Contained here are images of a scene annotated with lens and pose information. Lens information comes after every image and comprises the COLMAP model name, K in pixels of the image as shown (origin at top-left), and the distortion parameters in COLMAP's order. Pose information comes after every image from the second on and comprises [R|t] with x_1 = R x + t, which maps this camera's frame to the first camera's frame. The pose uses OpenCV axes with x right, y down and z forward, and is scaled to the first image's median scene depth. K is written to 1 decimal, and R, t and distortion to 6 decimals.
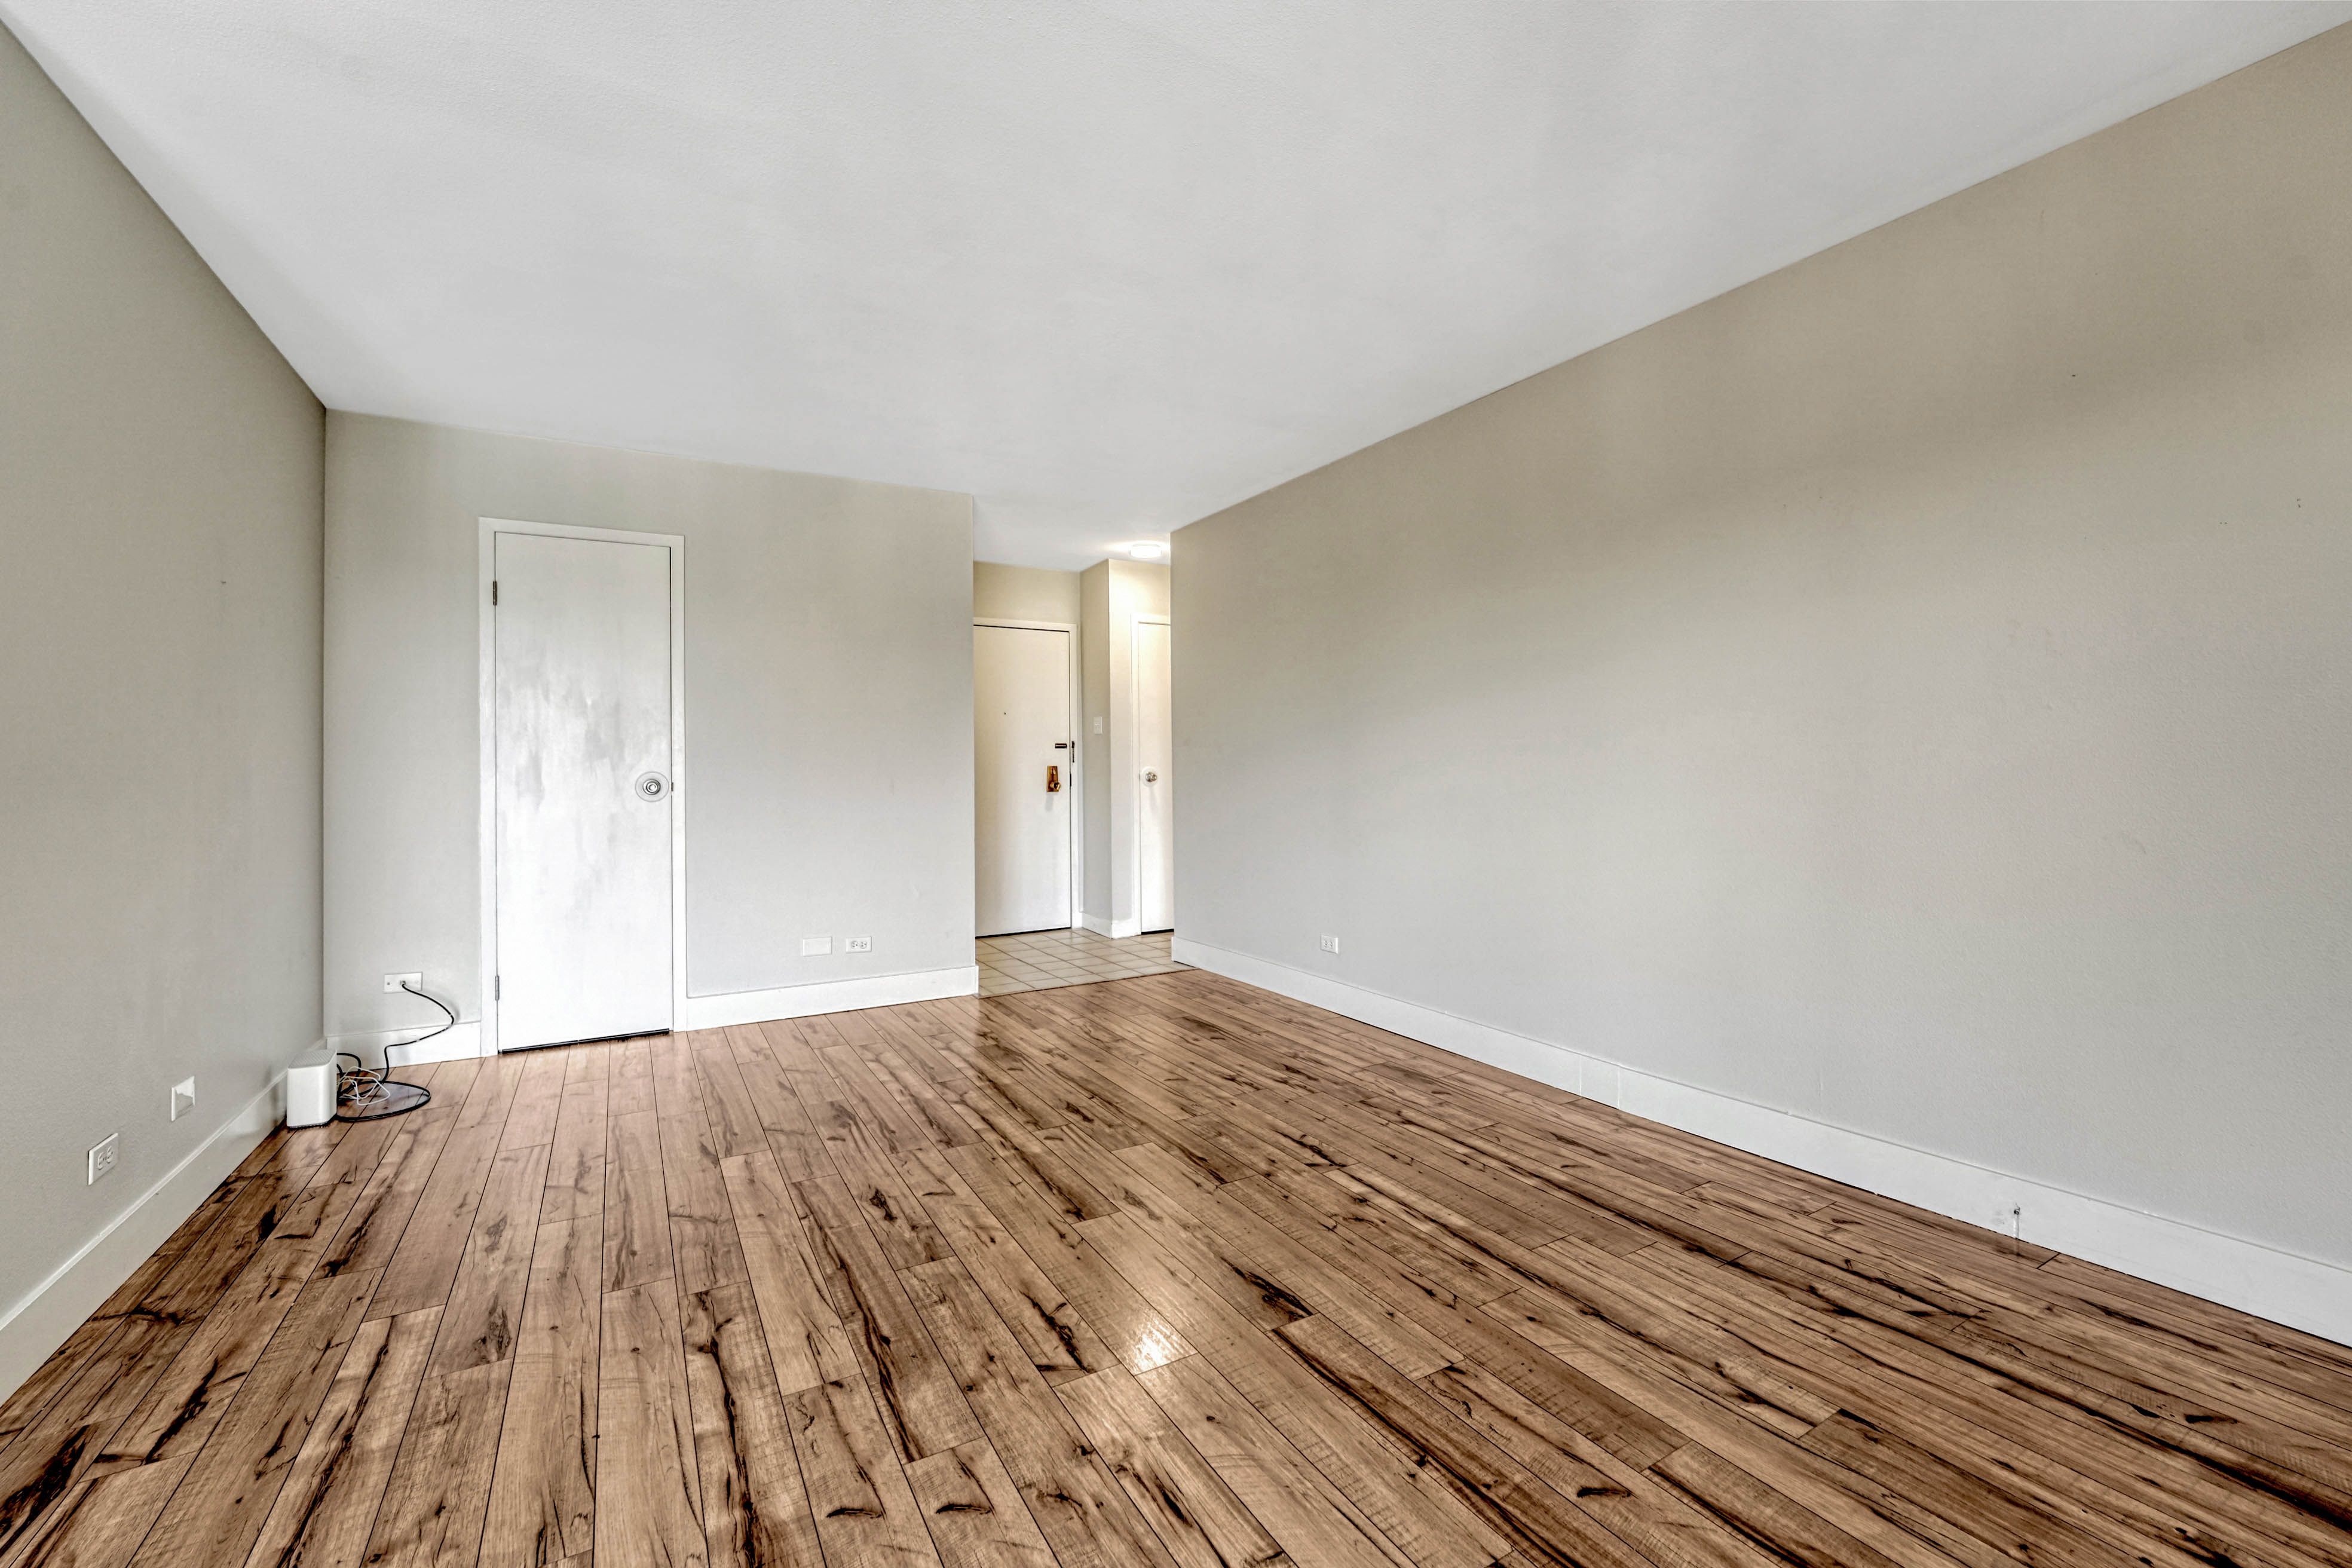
lens RADIAL K [[963.1, 0, 1179.7], [0, 963.1, 771.8], [0, 0, 1]] dist [-0.015328, 0.004052]
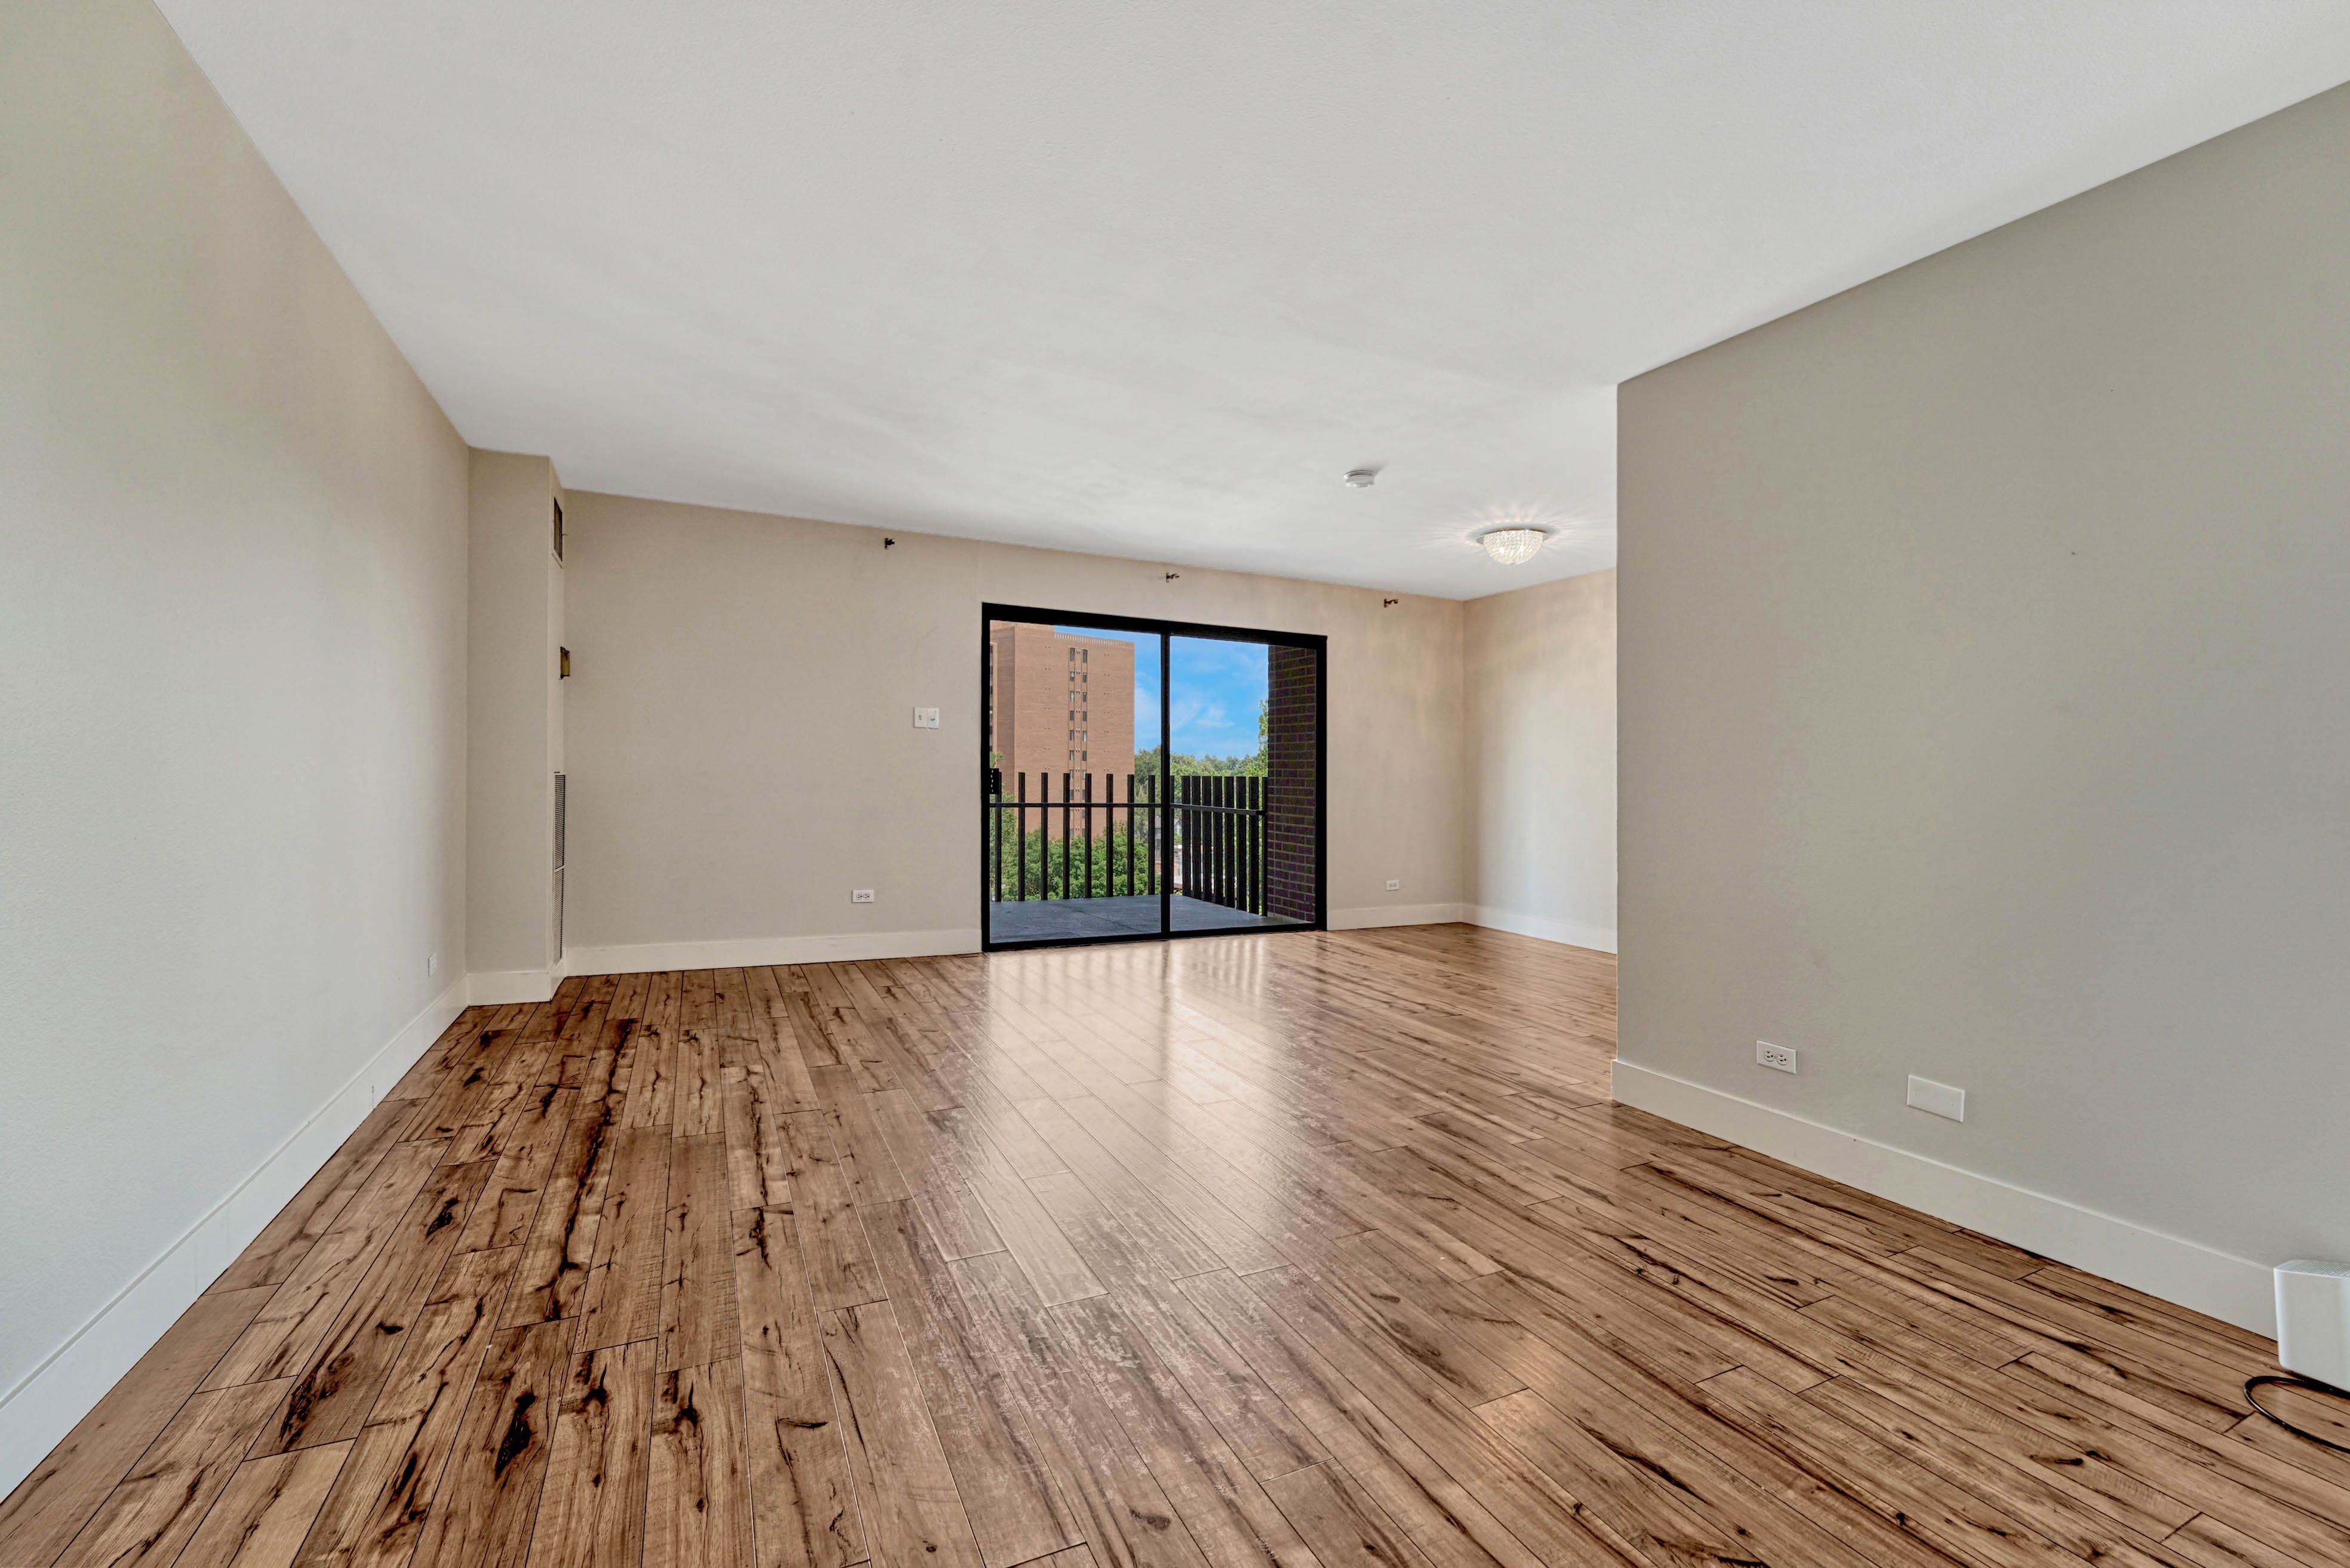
lens RADIAL K [[977.8, 0, 1179.9], [0, 977.8, 769.6], [0, 0, 1]] dist [-0.010024, 0.000661]
pose [[-0.997444, -0.009879, 0.070760, -0.324409], [-0.009978, 0.999950, -0.001034, 0.003159], [-0.070746, -0.001737, -0.997493, 2.175019]]
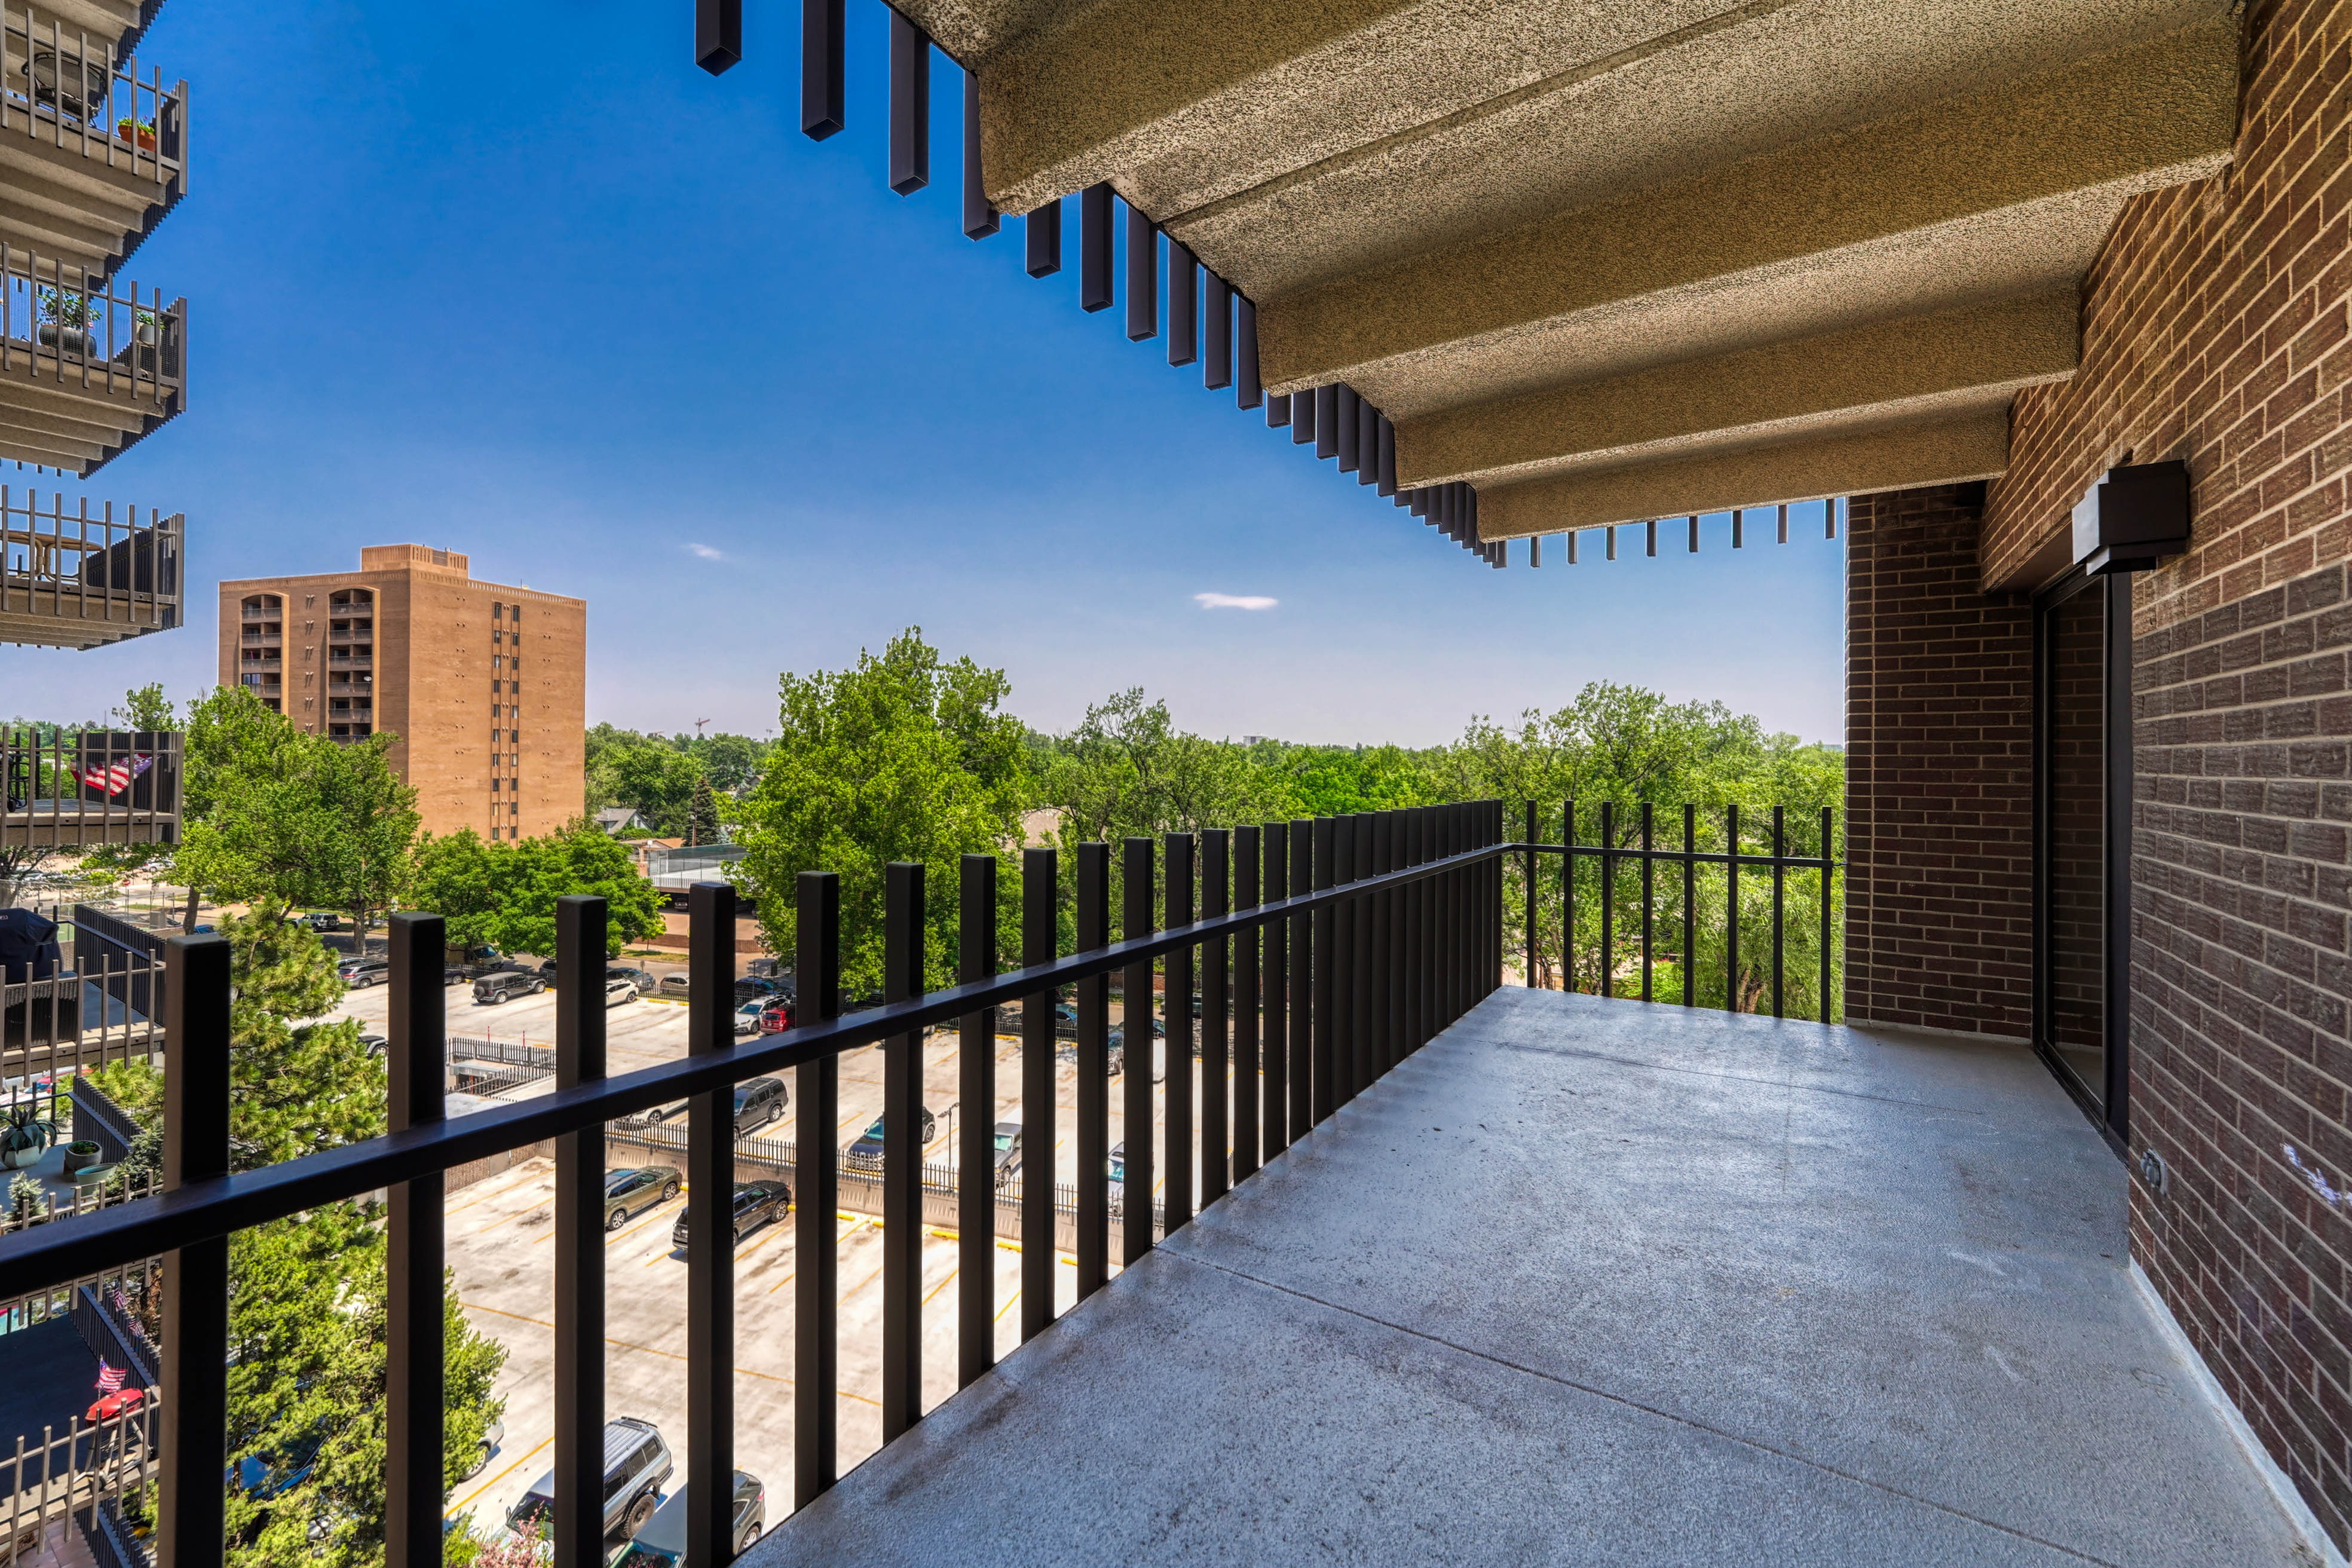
lens RADIAL K [[950.1, 0, 1178.3], [0, 950.1, 761.0], [0, 0, 1]] dist [0.019979, -0.000069]
pose [[-0.894694, 0.002664, -0.446672, 1.862960], [-0.001432, 0.999960, 0.008831, -0.097079], [0.446677, 0.008541, -0.894654, 0.067178]]
